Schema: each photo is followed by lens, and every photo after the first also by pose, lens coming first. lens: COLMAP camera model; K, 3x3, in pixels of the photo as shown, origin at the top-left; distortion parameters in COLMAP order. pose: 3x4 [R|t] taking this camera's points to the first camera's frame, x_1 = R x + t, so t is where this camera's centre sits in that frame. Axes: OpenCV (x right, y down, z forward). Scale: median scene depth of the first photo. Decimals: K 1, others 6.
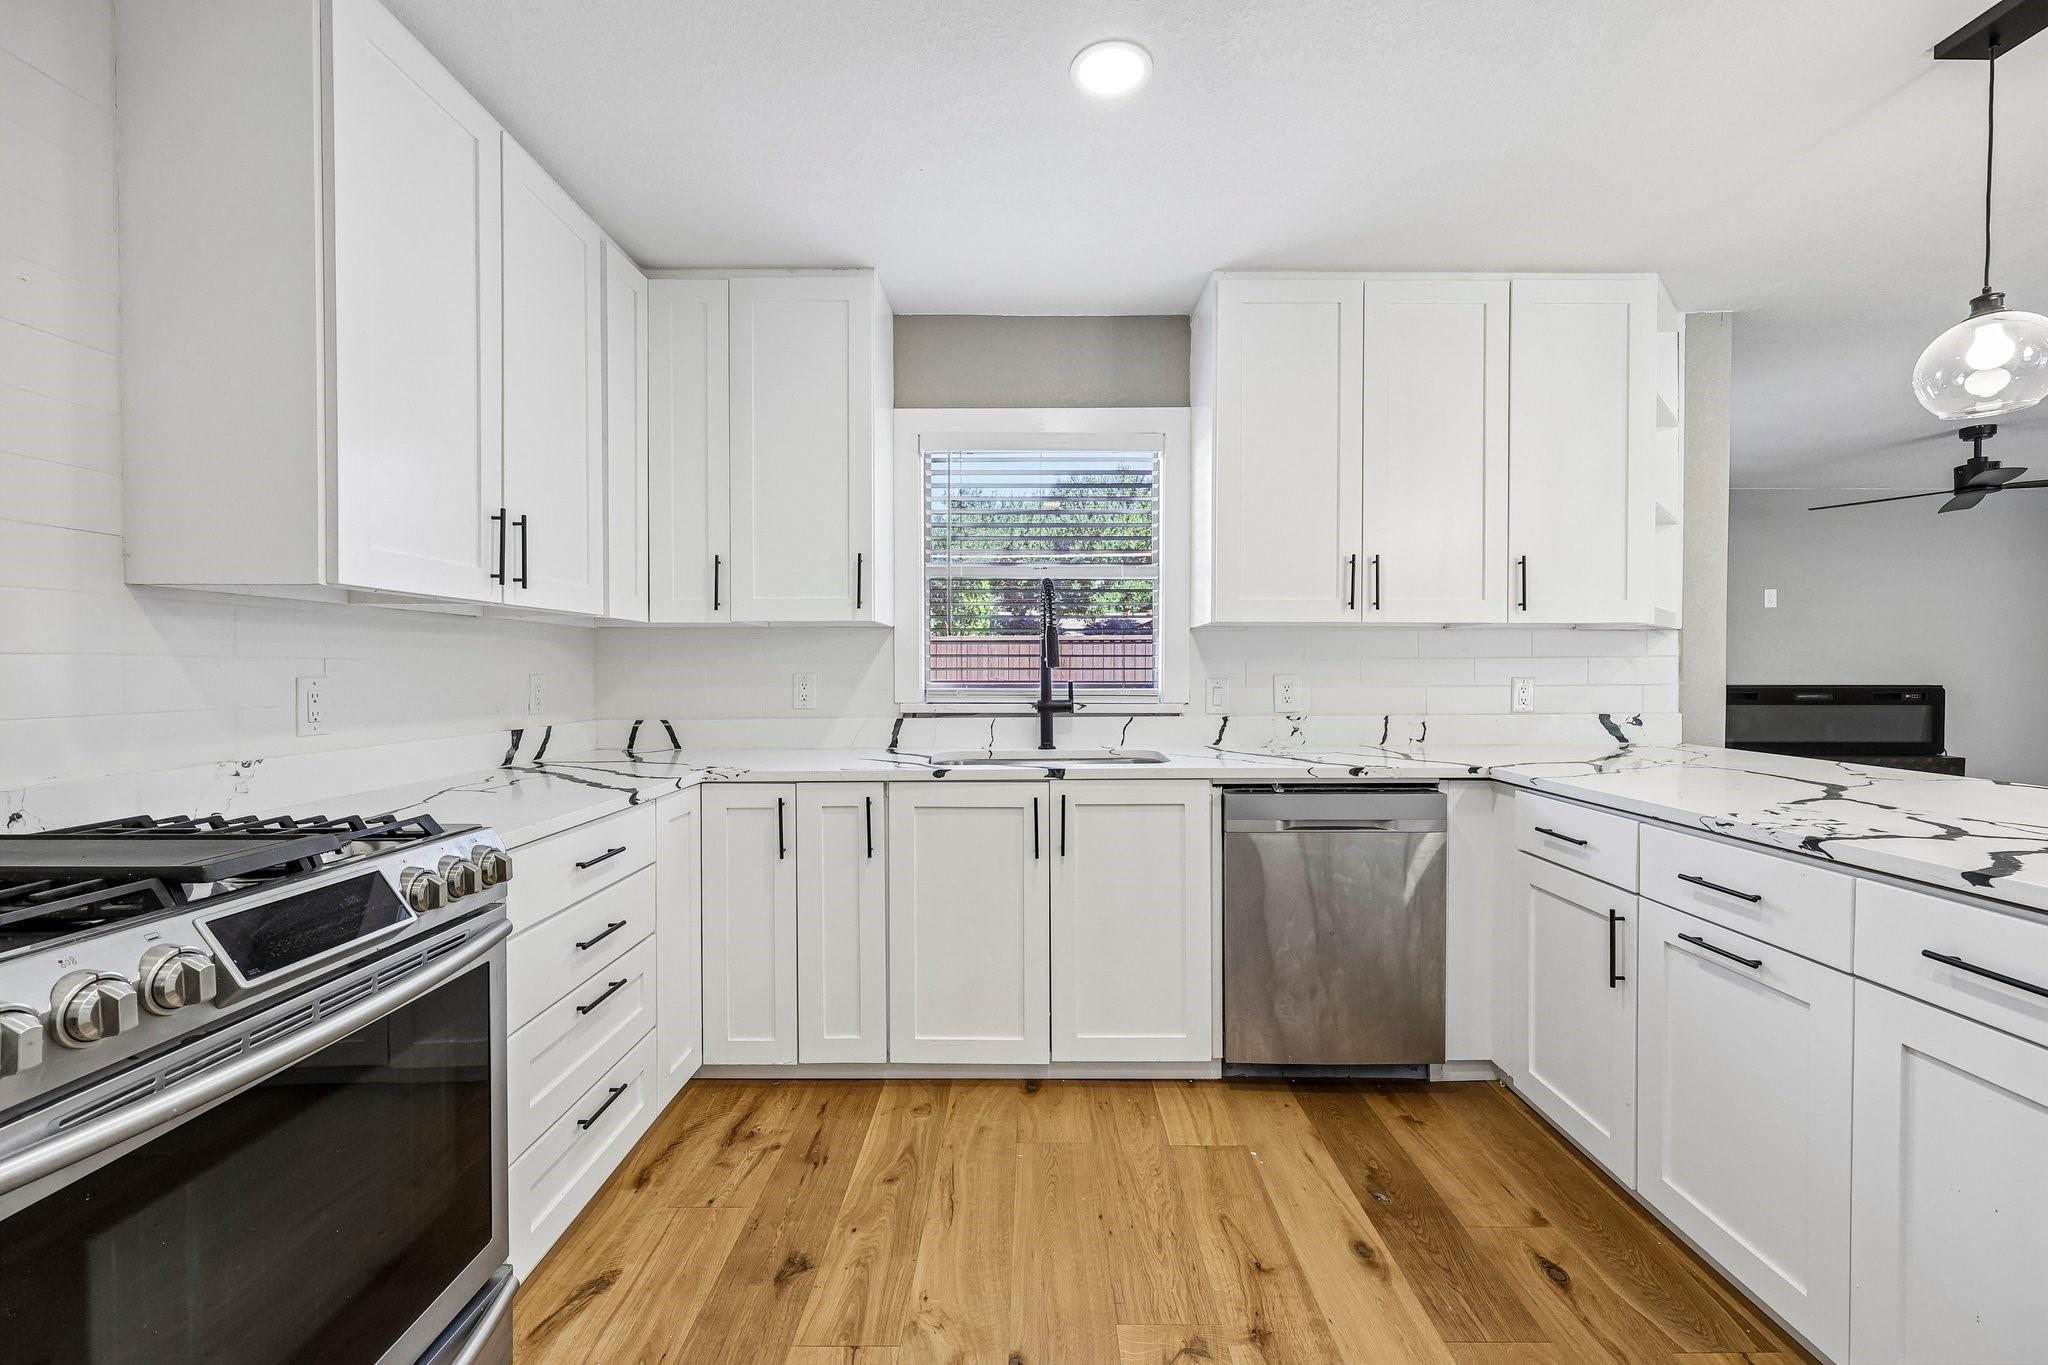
lens RADIAL K [[839.5, 0, 1030.1], [0, 839.5, 676.1], [0, 0, 1]] dist [0.001767, 0.000102]
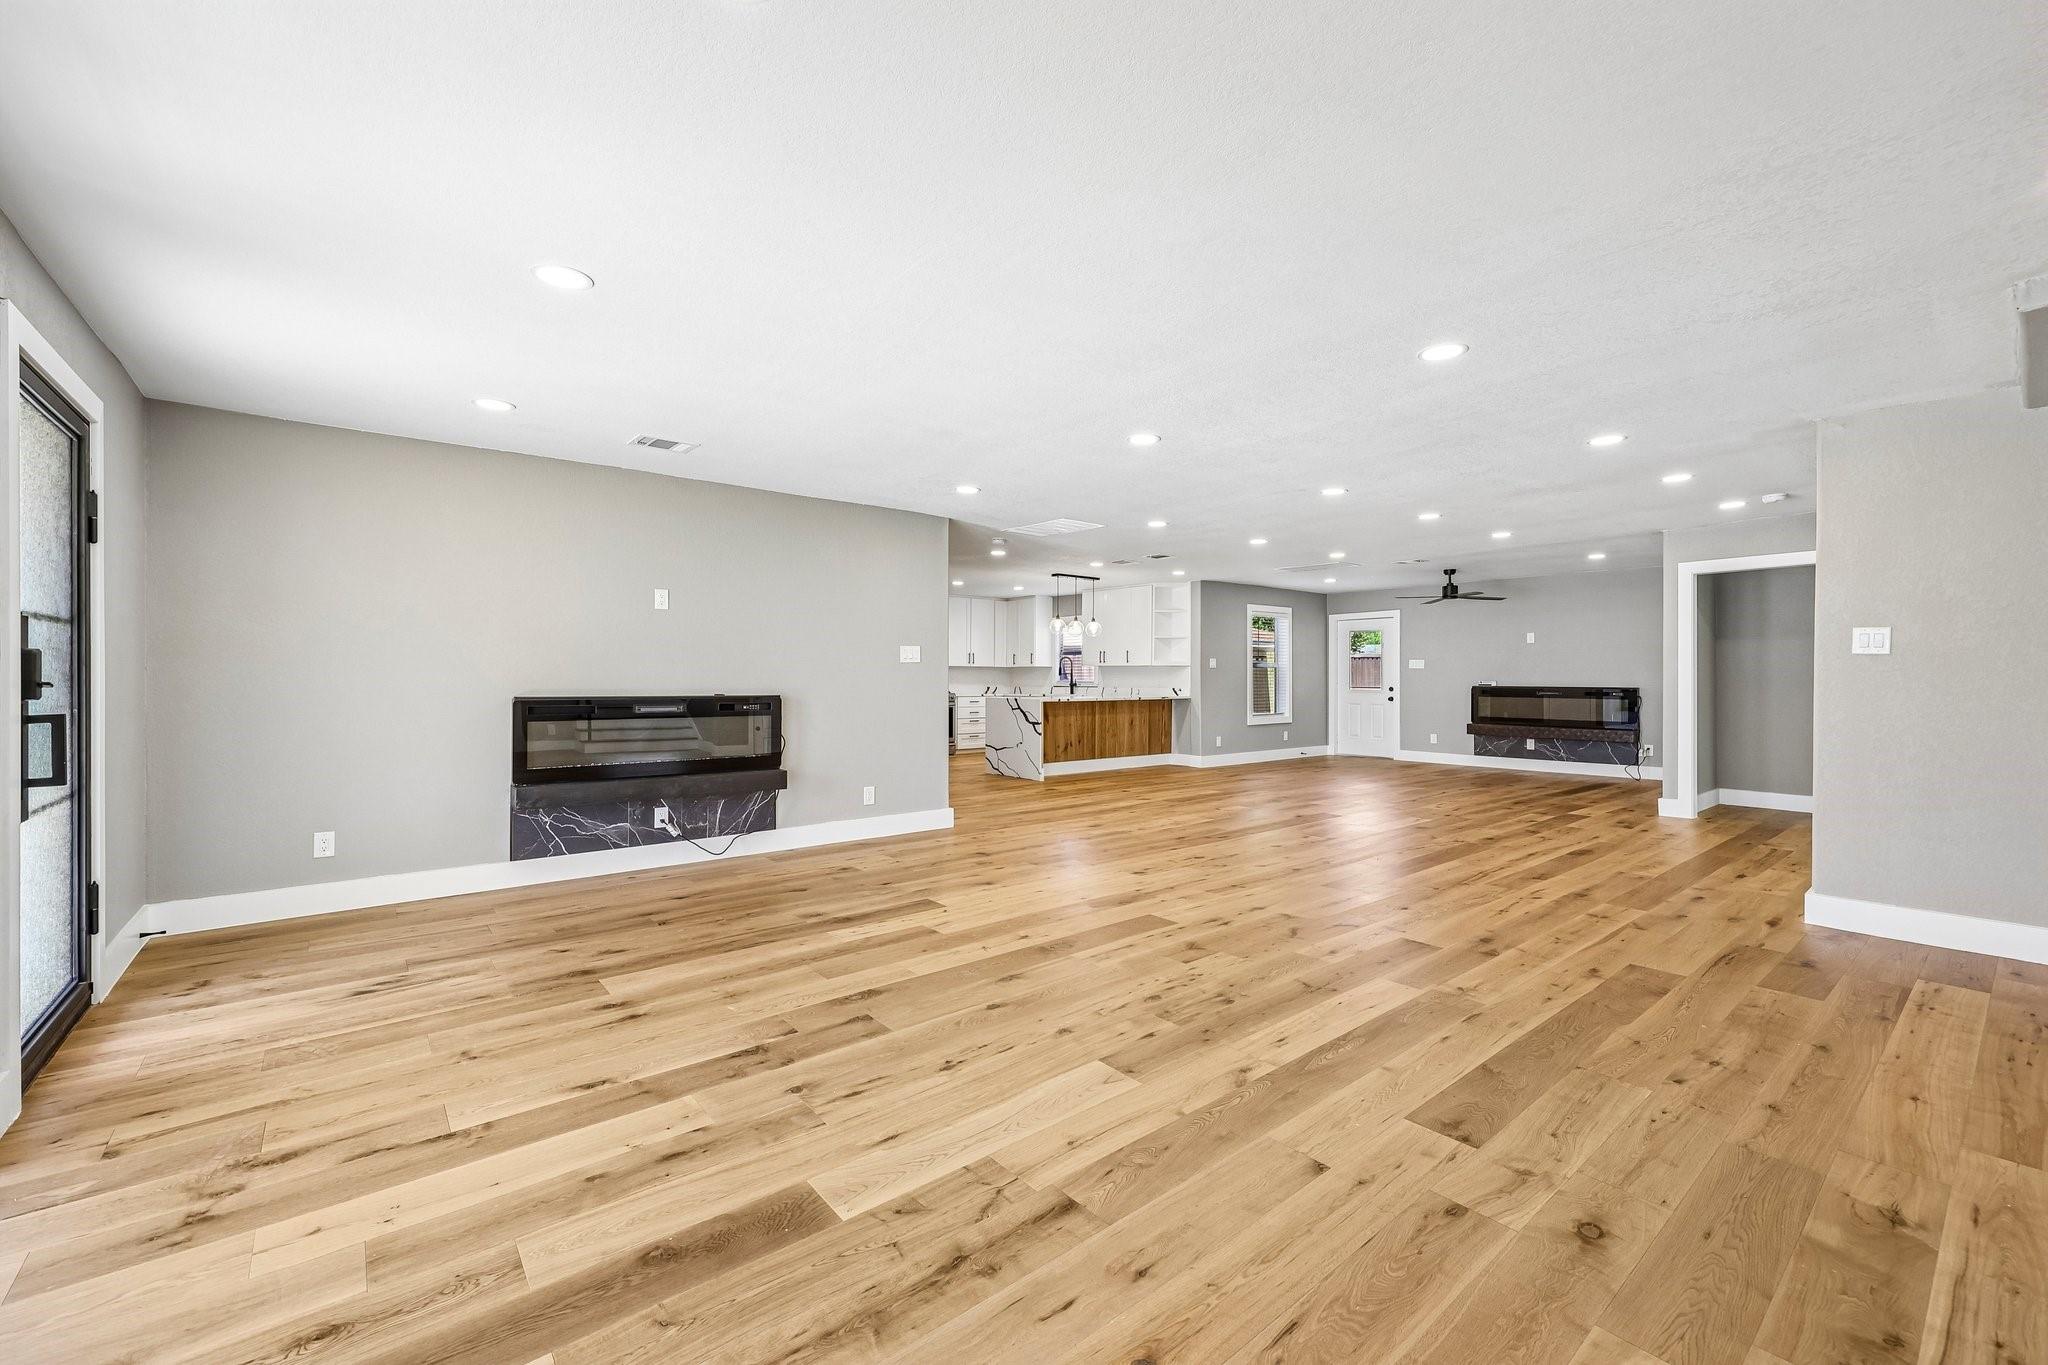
lens RADIAL K [[839.5, 0, 1030.1], [0, 839.5, 676.1], [0, 0, 1]] dist [0.001767, 0.000102]
pose [[0.635295, 0.002215, -0.772266, 4.055579], [-0.011002, 0.999920, -0.006183, 0.027546], [0.772191, 0.012424, 0.635269, -2.427012]]
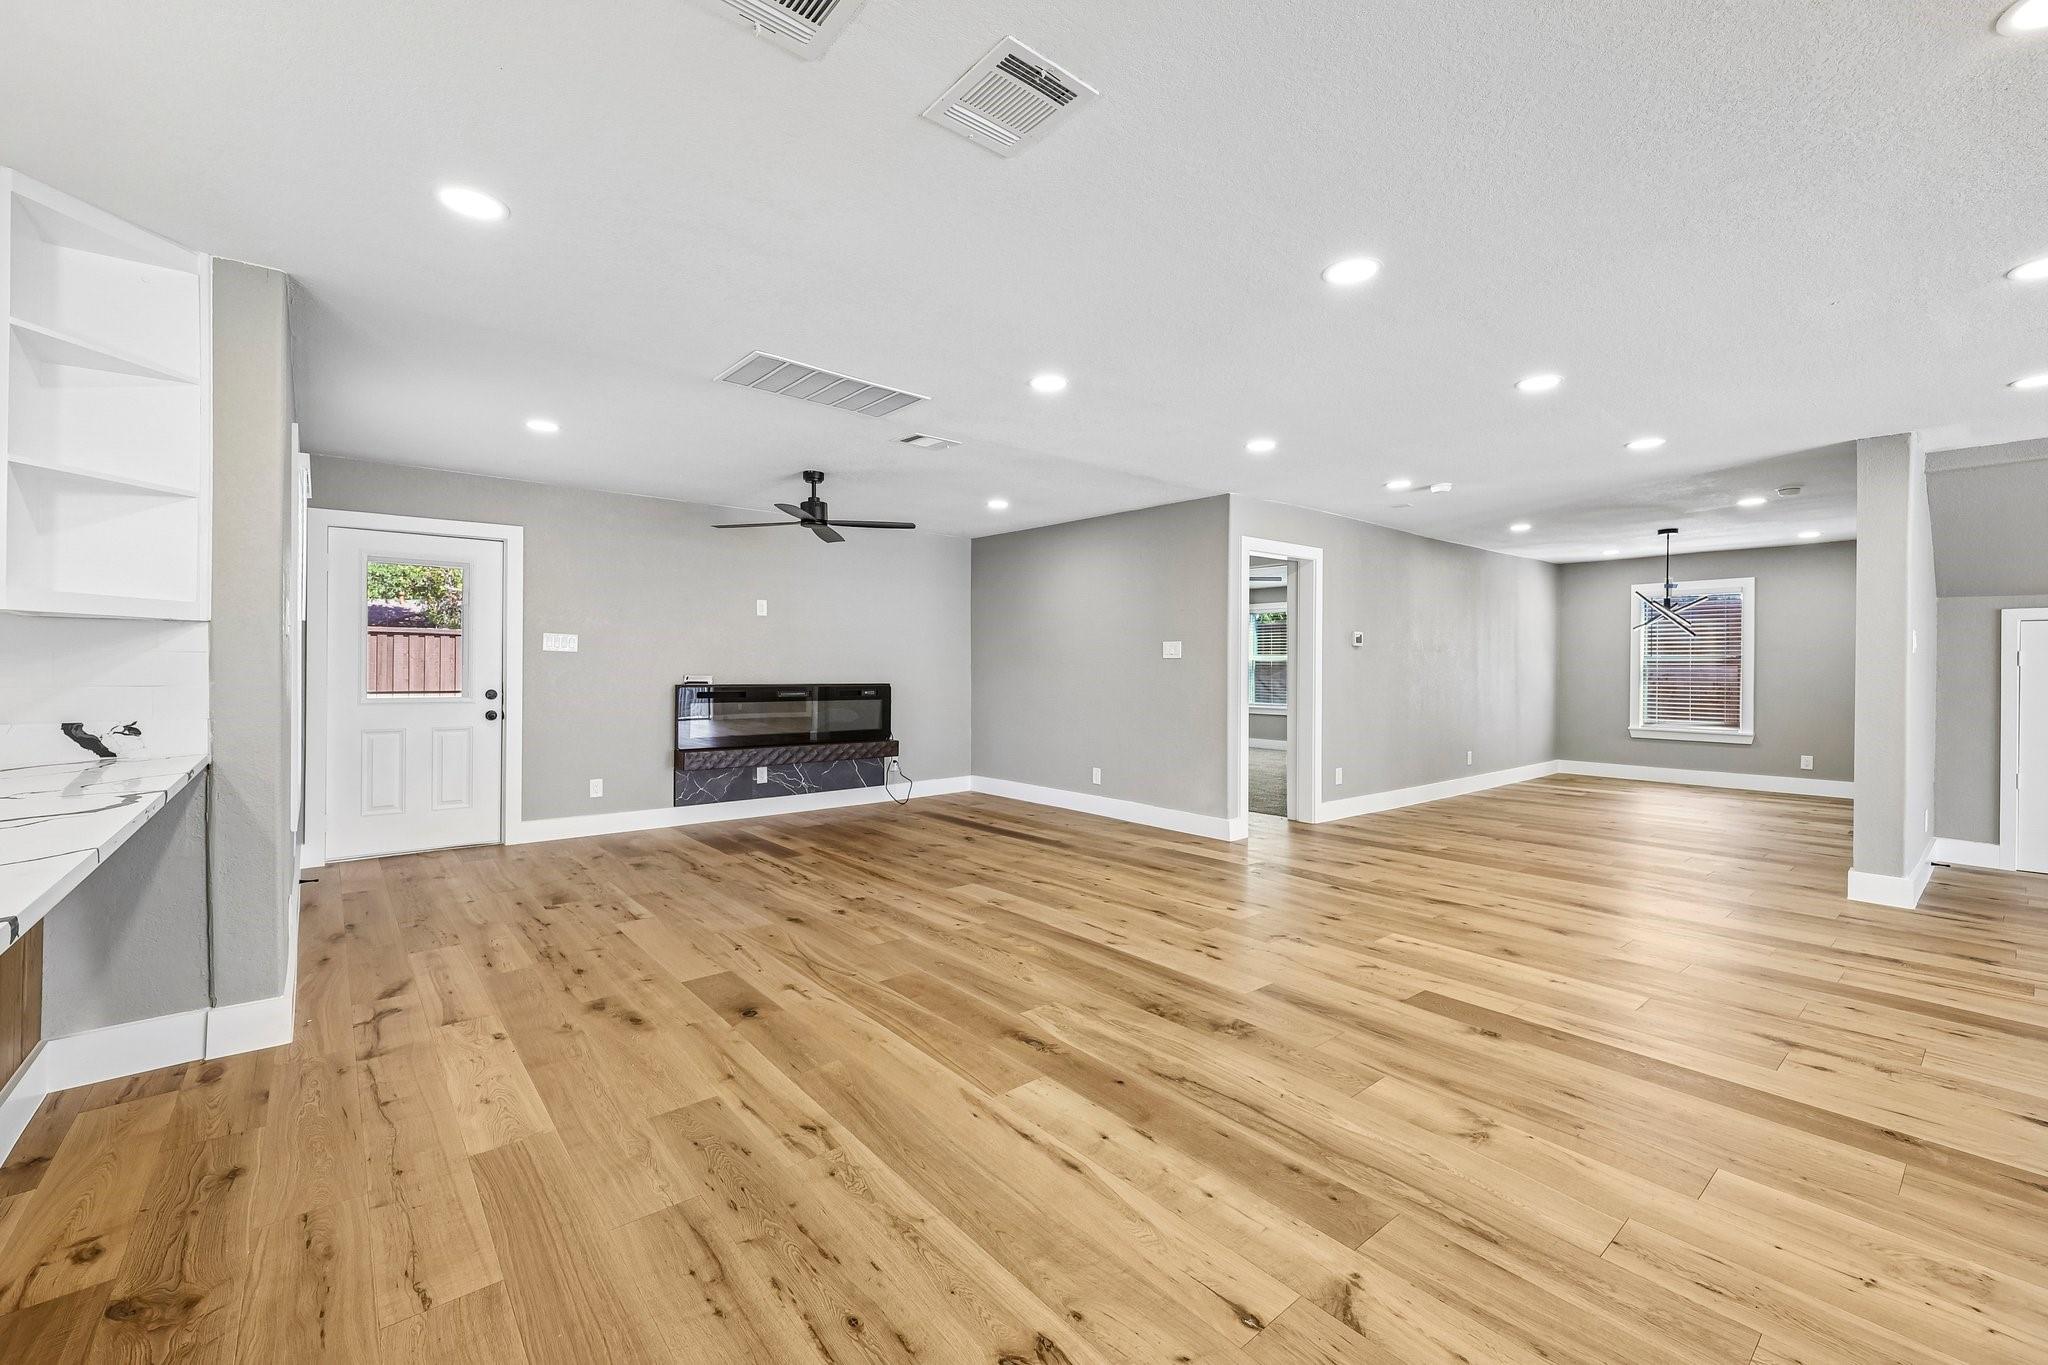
lens RADIAL K [[844.4, 0, 1030.0], [0, 844.4, 663.3], [0, 0, 1]] dist [-0.001018, -0.000025]
pose [[0.765016, 0.007399, 0.643969, 1.091388], [0.004369, 0.999851, -0.016678, 0.006747], [-0.643997, 0.015573, 0.764870, -0.260485]]
